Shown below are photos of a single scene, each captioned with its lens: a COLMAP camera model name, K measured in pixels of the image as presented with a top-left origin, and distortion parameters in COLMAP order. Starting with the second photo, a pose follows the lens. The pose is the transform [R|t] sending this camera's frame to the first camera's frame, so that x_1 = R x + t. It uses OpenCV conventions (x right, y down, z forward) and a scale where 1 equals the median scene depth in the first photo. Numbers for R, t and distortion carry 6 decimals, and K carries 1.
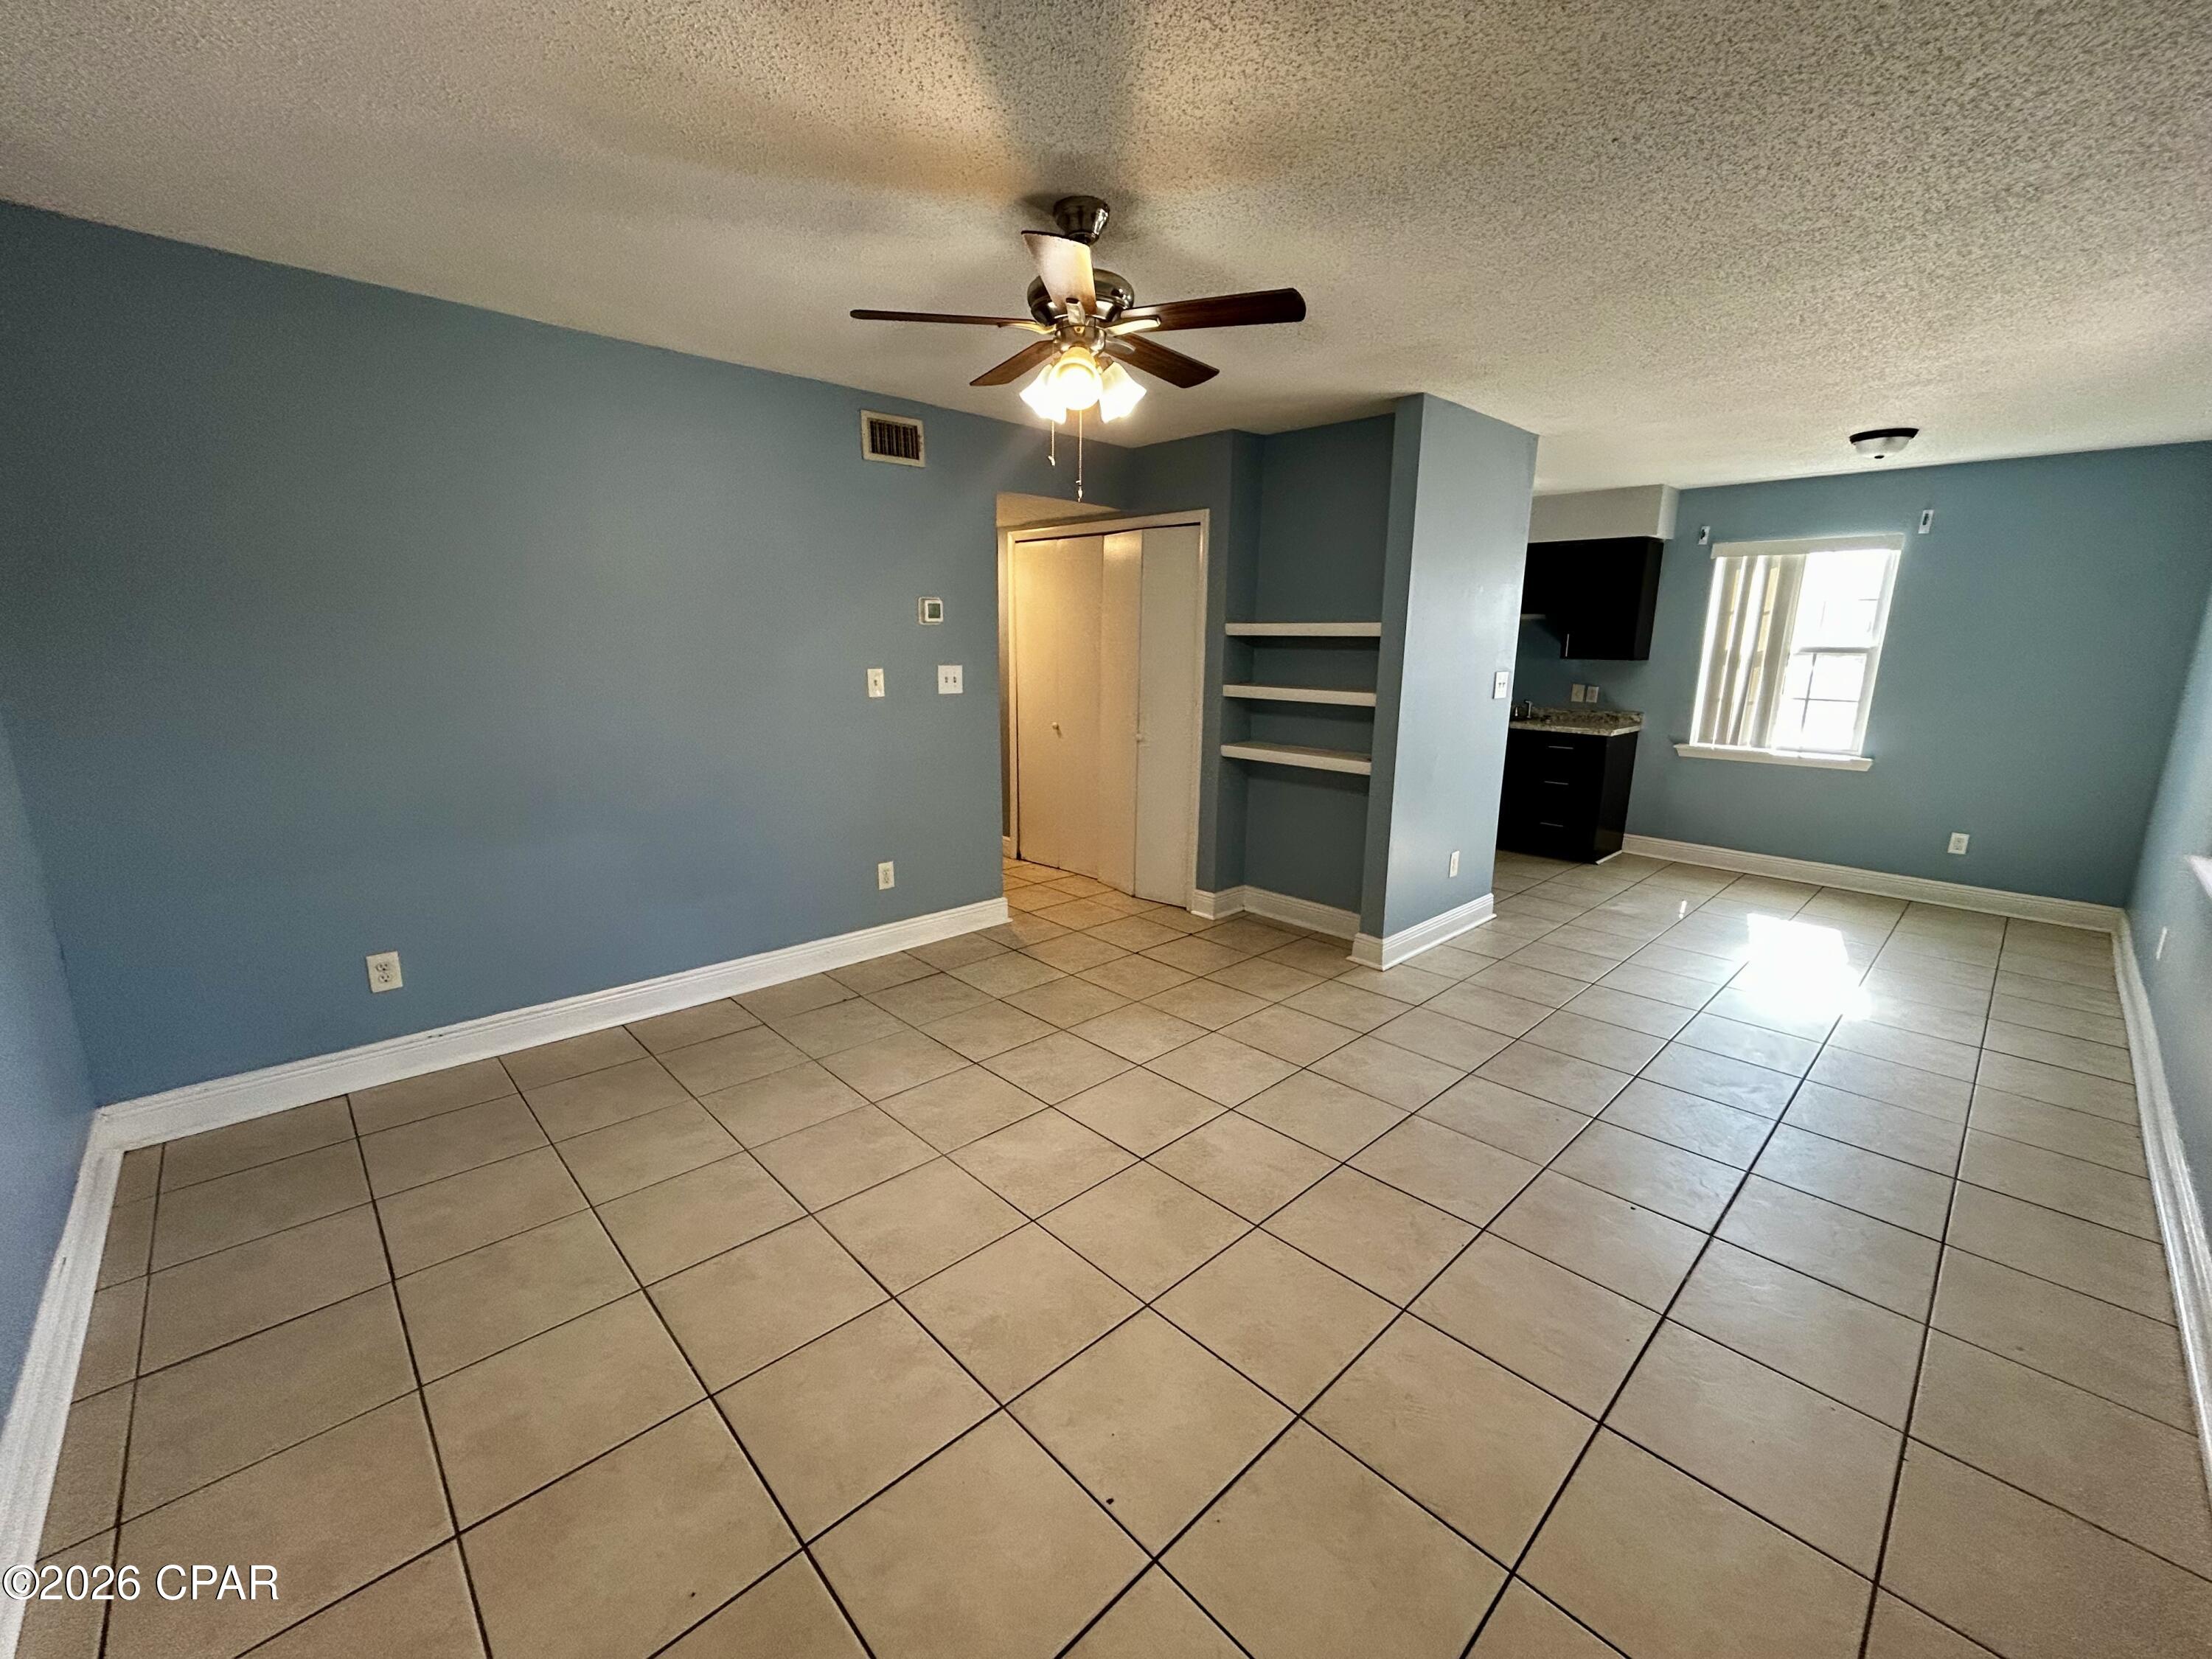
lens RADIAL K [[897.8, 0, 1106.0], [0, 897.8, 829.5], [0, 0, 1]] dist [-0.000664, 0.000149]
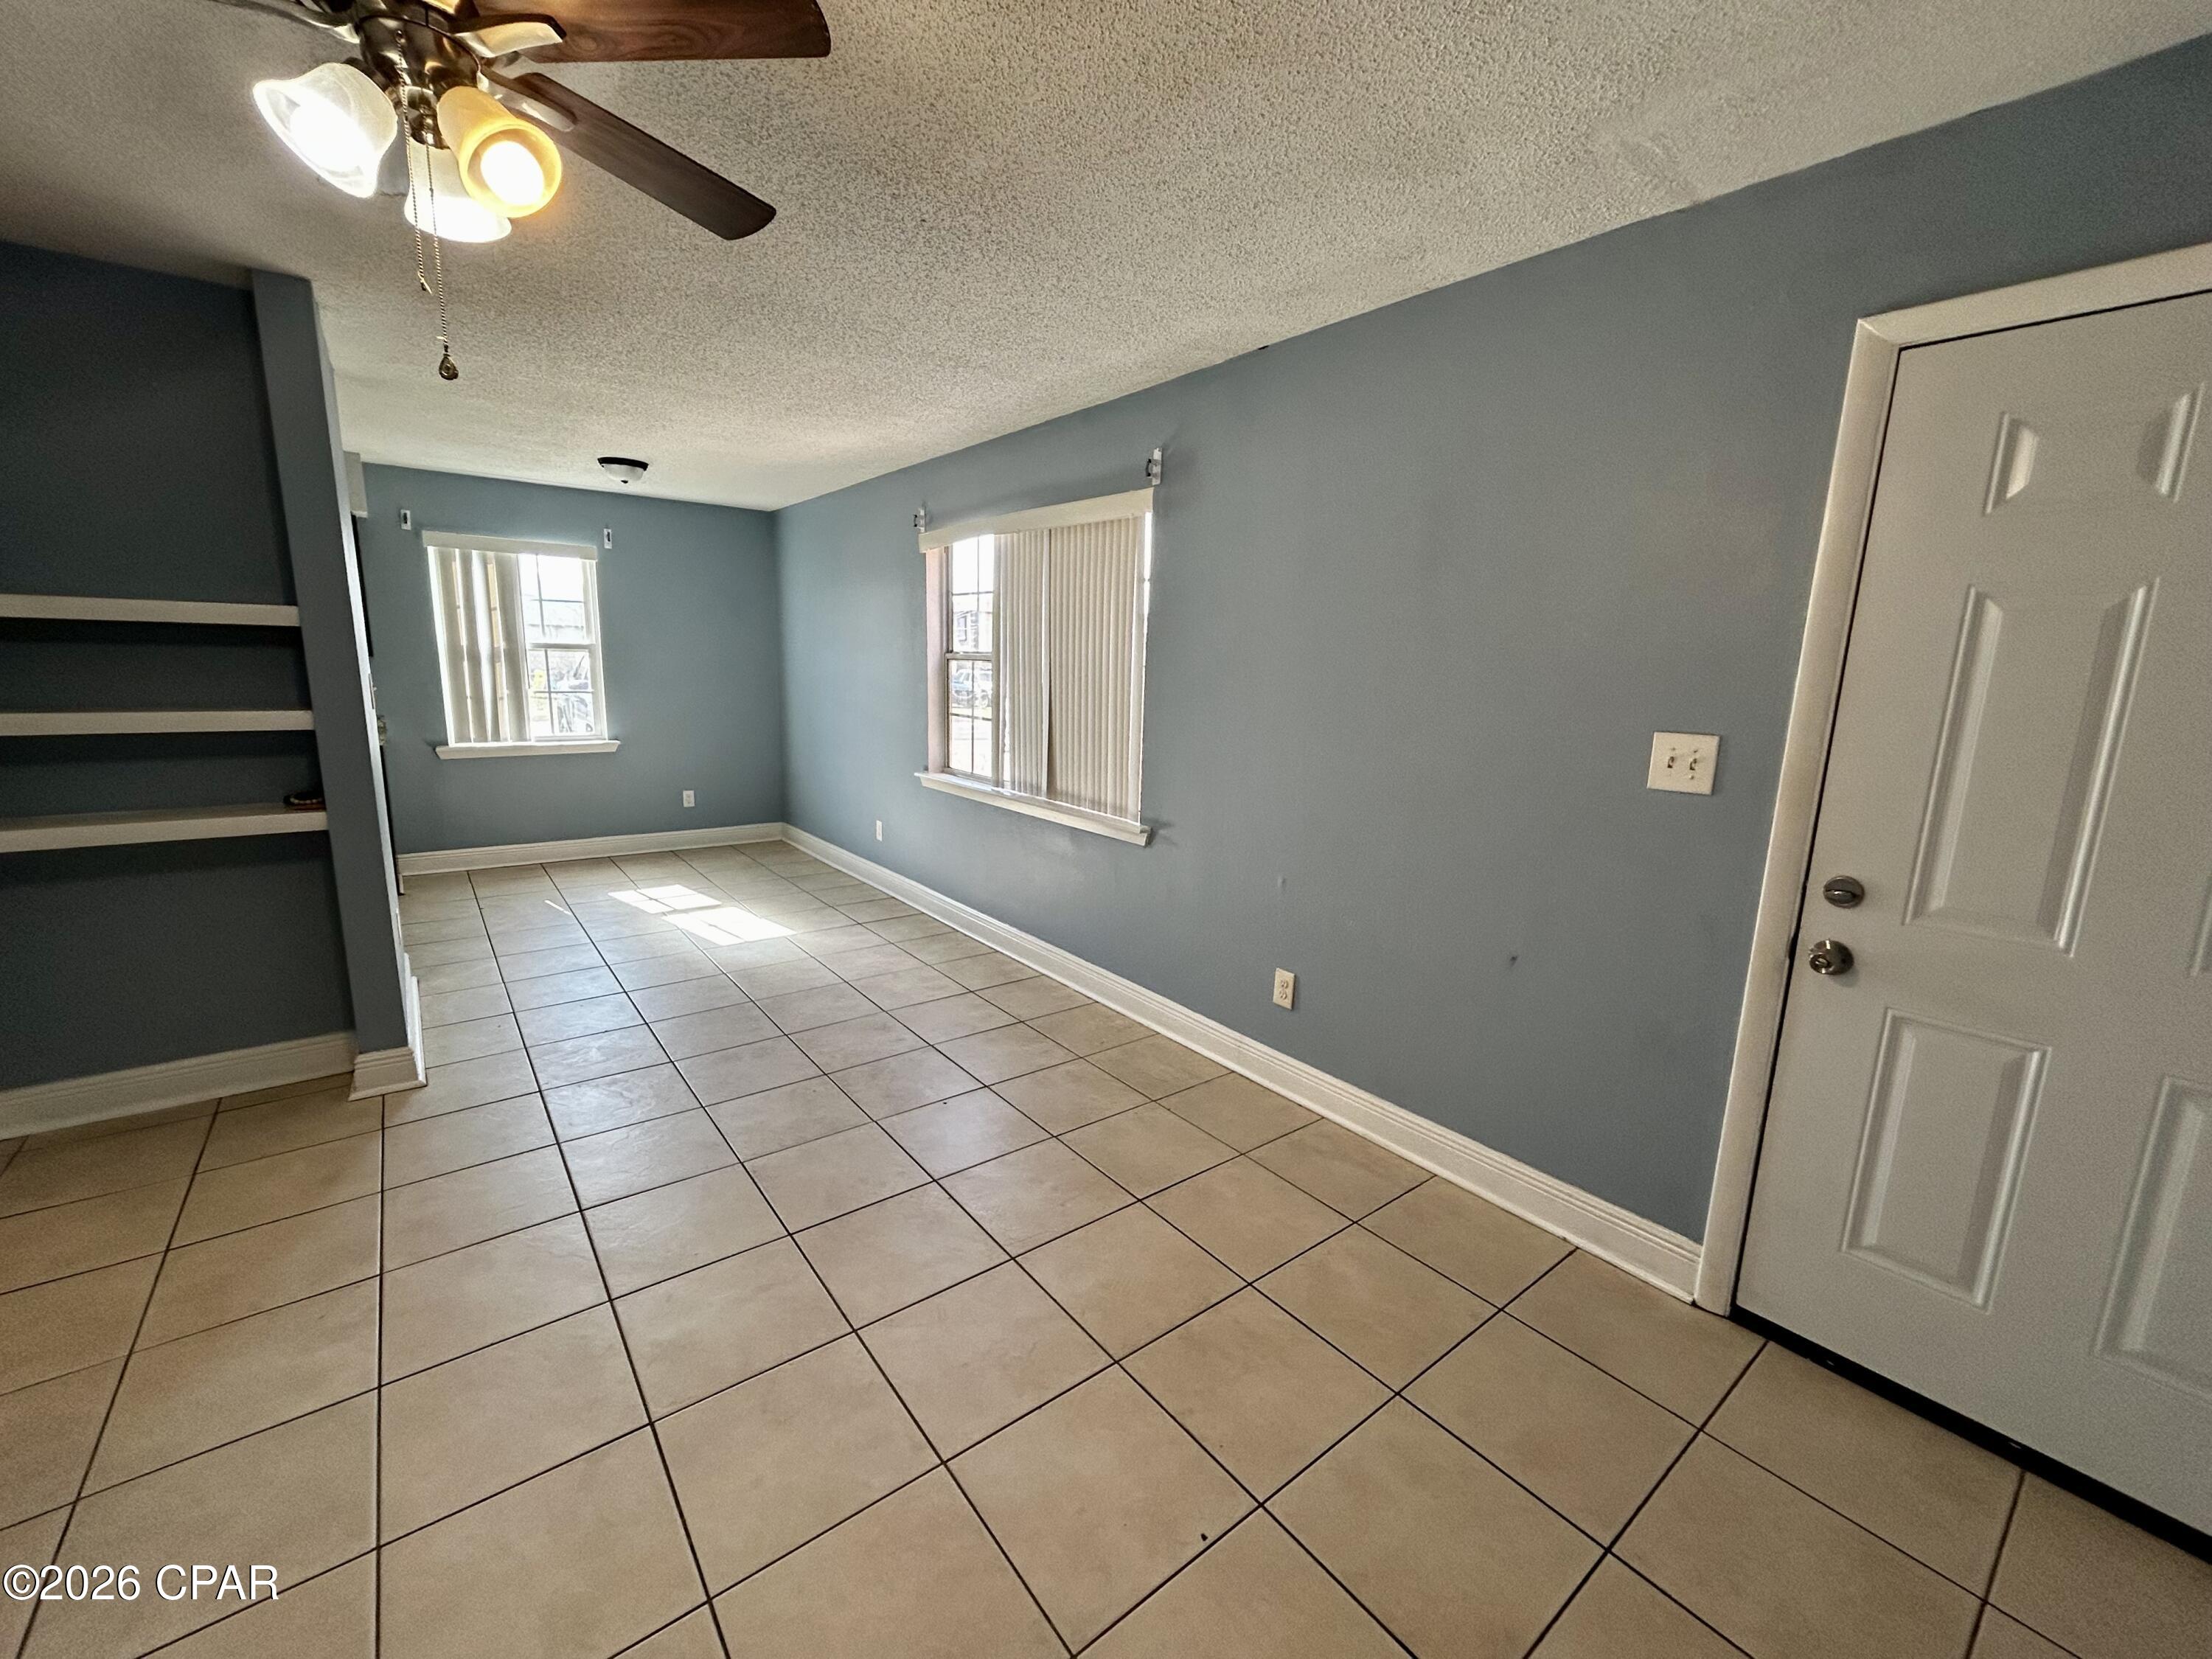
lens RADIAL K [[897.0, 0, 1106.0], [0, 897.0, 829.5], [0, 0, 1]] dist [-0.002430, -0.000079]
pose [[0.097432, -0.194297, 0.976092, -0.228945], [0.182553, 0.967607, 0.174386, -0.052048], [-0.978356, 0.161198, 0.129745, 0.239932]]
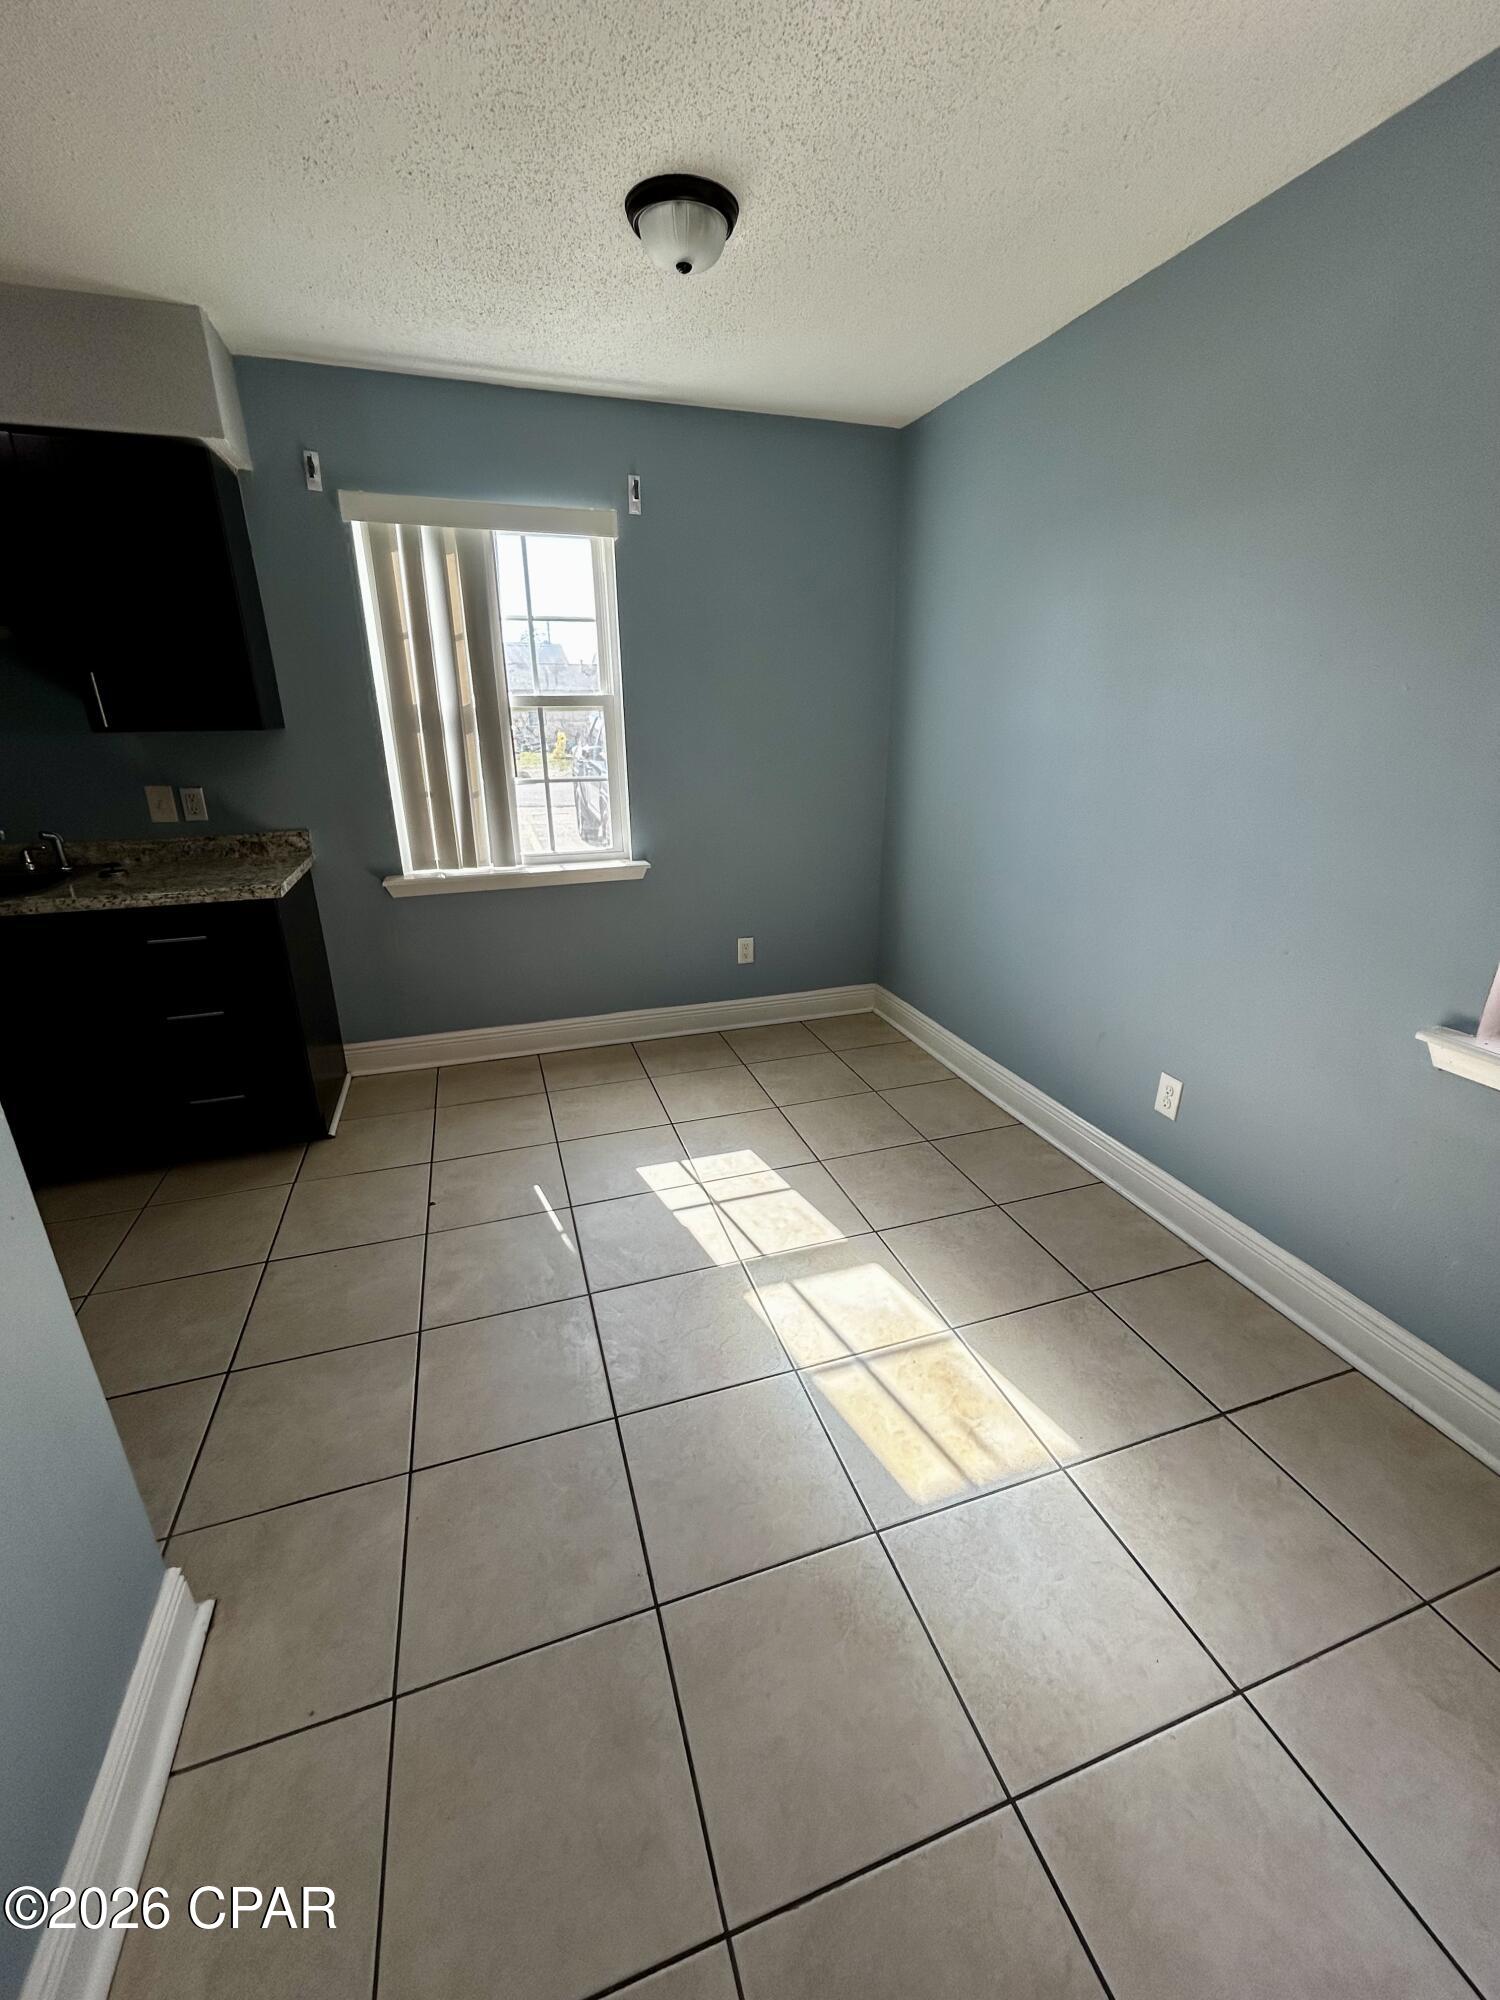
lens RADIAL K [[811.1, 0, 748.8], [0, 811.1, 993.1], [0, 0, 1]] dist [-0.002430, -0.000079]
pose [[0.428090, -0.316914, 0.846348, 0.302739], [0.202024, 0.946358, 0.252178, -0.118585], [-0.880866, 0.063028, 0.469150, 0.609853]]
